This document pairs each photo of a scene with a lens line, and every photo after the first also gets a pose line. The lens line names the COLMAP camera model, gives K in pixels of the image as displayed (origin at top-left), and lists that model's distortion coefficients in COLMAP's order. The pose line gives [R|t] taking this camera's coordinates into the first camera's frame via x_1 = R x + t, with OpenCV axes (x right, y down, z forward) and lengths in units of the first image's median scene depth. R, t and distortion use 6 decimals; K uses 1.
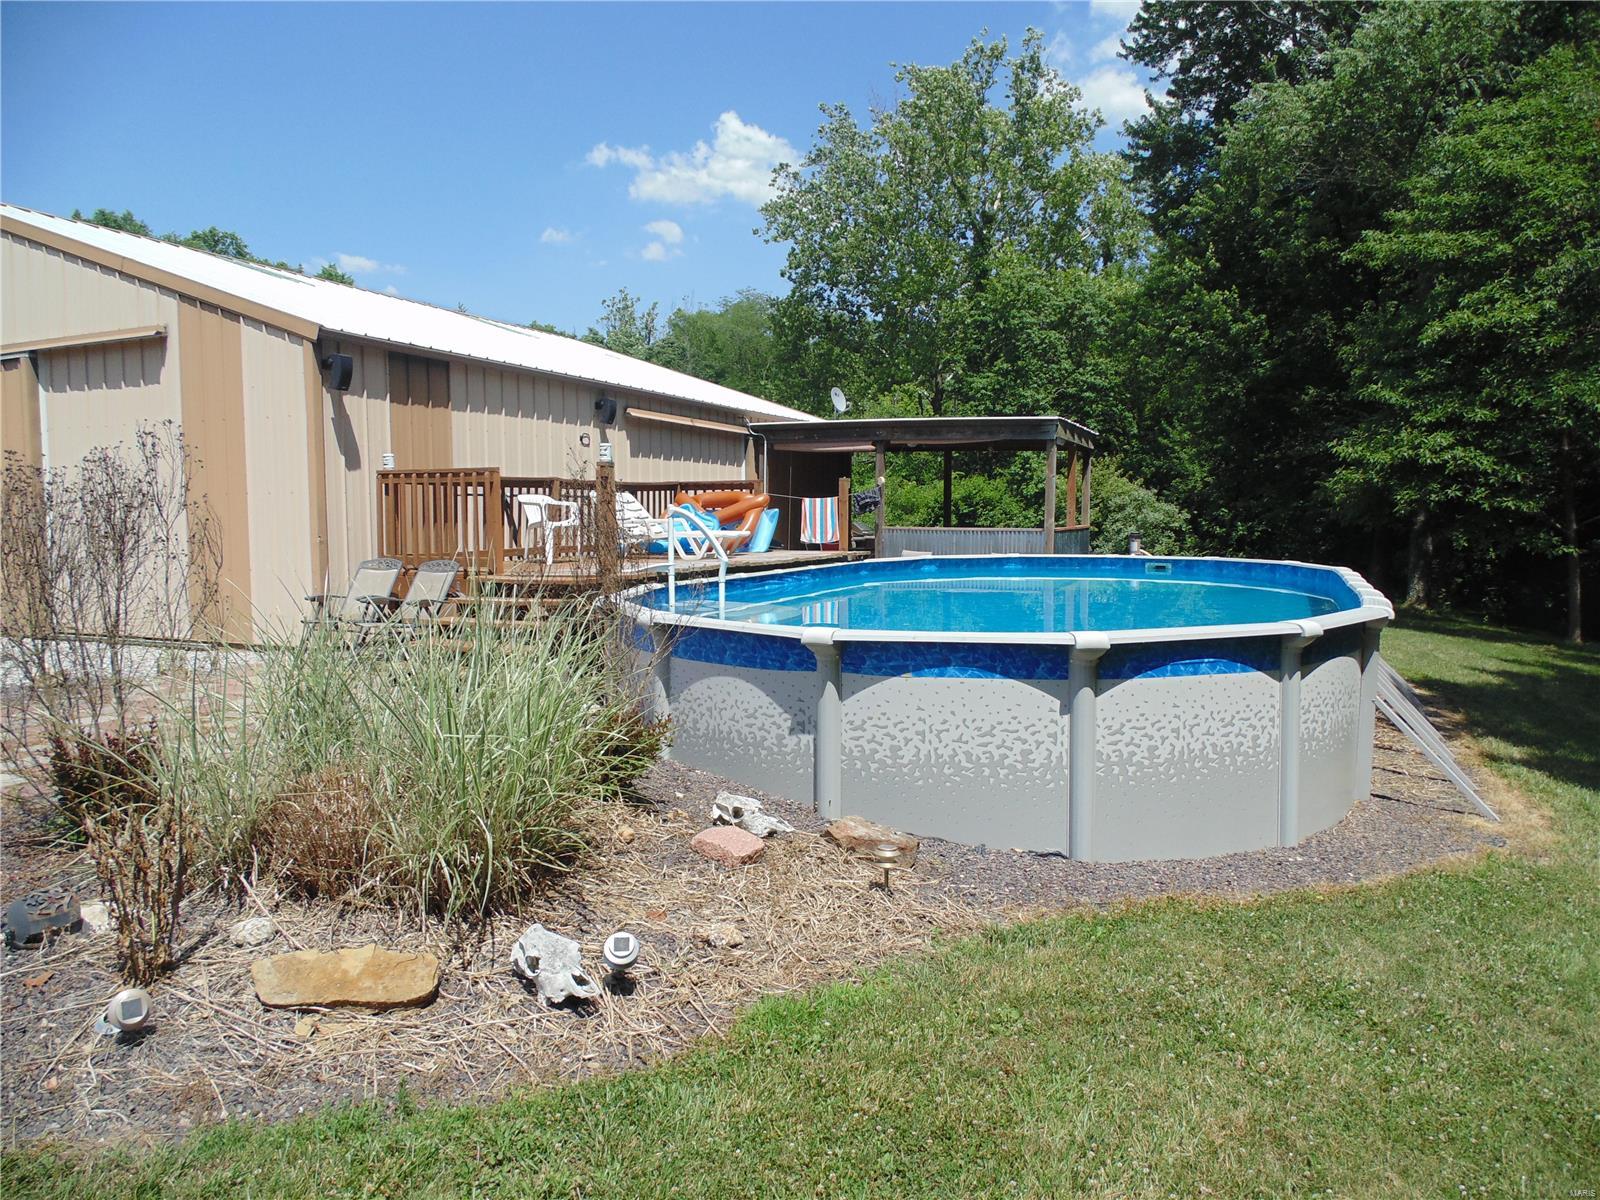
lens RADIAL K [[1073.8, 0, 797.0], [0, 1073.8, 596.6], [0, 0, 1]] dist [-0.012200, 0.003039]
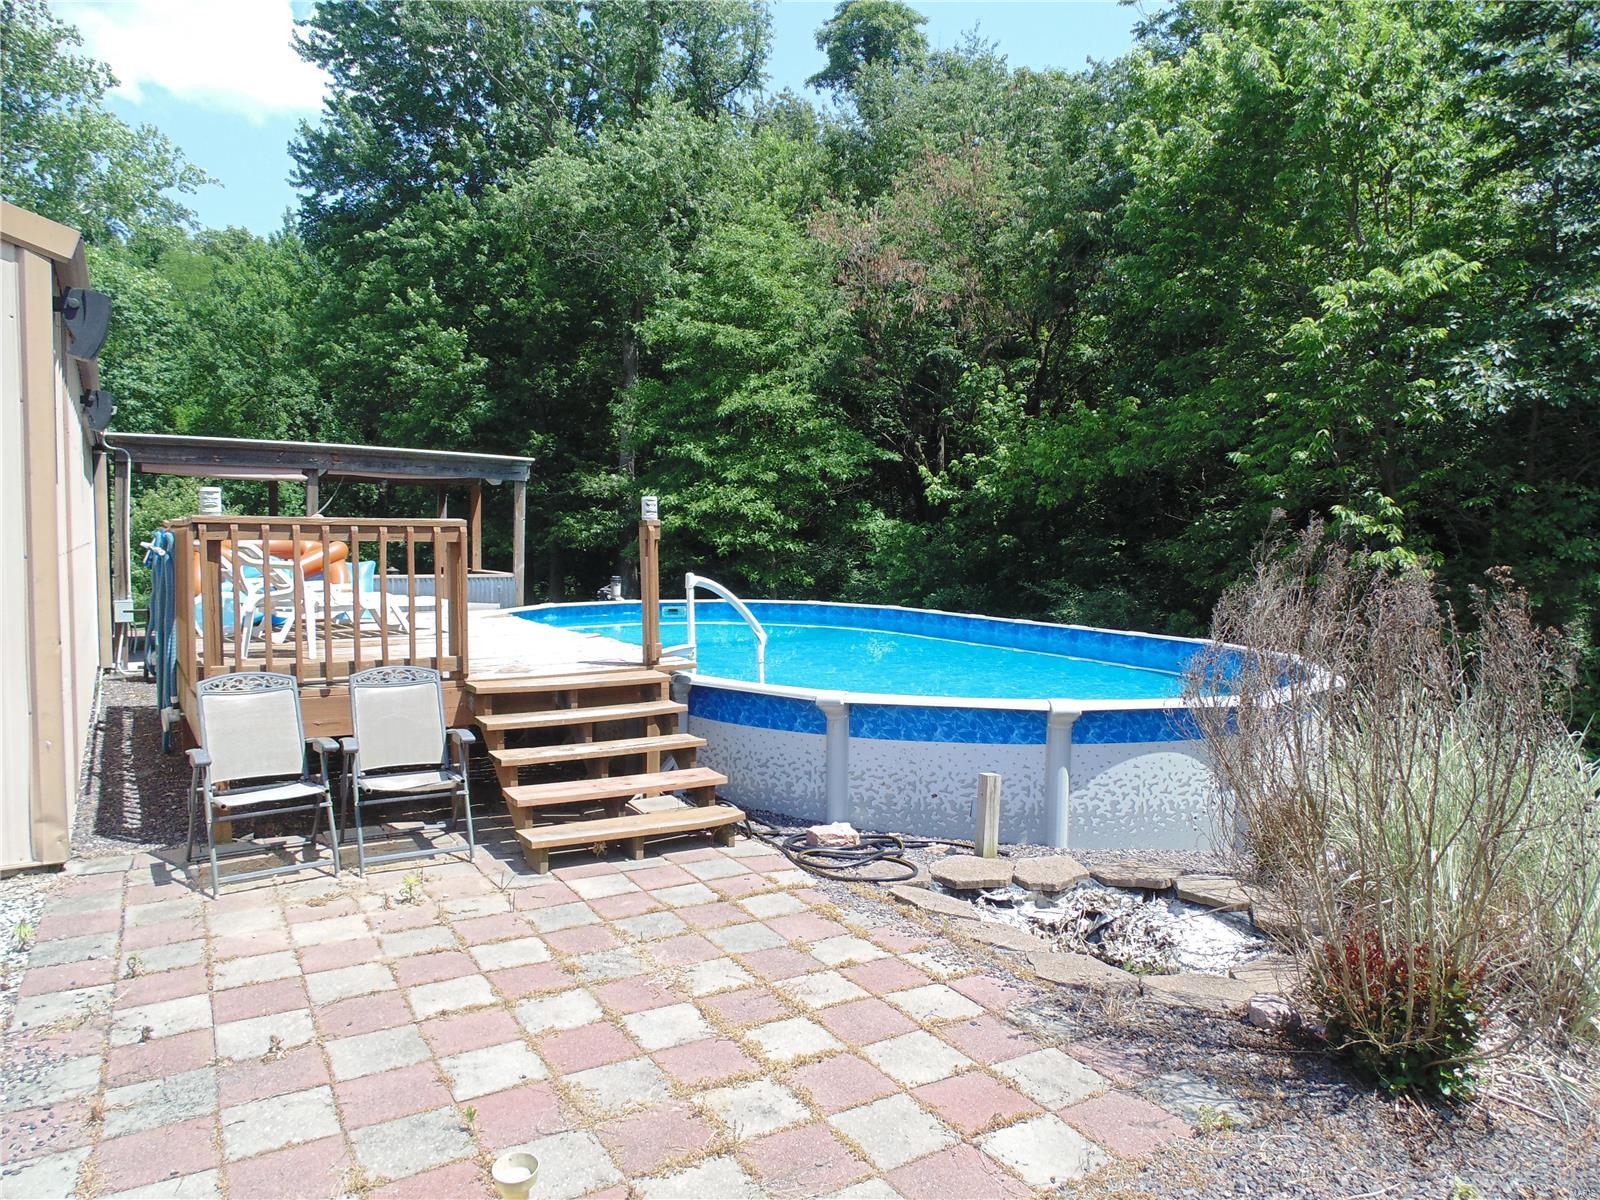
lens RADIAL K [[1073.8, 0, 802.9], [0, 1073.8, 601.8], [0, 0, 1]] dist [-0.012200, 0.003039]
pose [[0.553987, -0.045390, 0.831287, -0.391959], [0.056372, 0.998266, 0.016940, -0.038158], [-0.830615, 0.037477, 0.555585, 0.247303]]
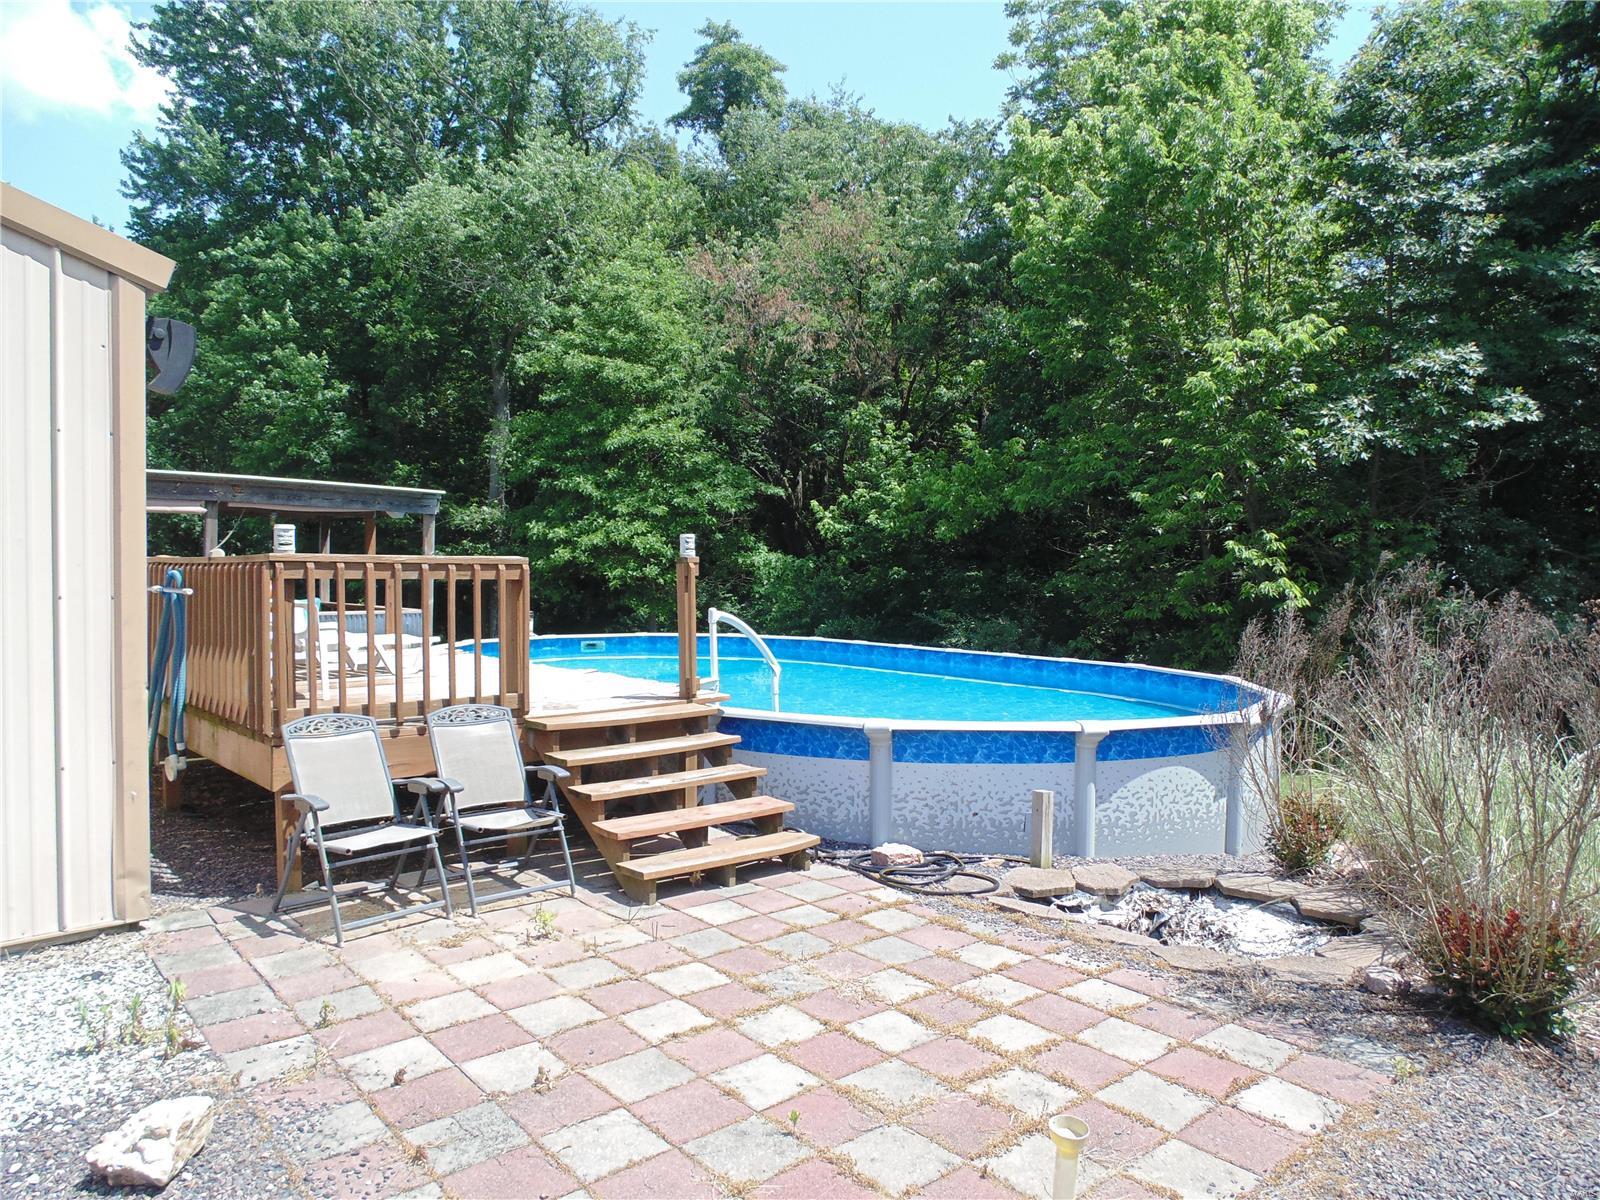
lens RADIAL K [[1073.8, 0, 807.5], [0, 1073.8, 601.1], [0, 0, 1]] dist [-0.012200, 0.003039]
pose [[0.408614, -0.024559, 0.912377, -0.442813], [0.066248, 0.997799, -0.002812, -0.043536], [-0.910300, 0.061592, 0.409341, 0.303028]]
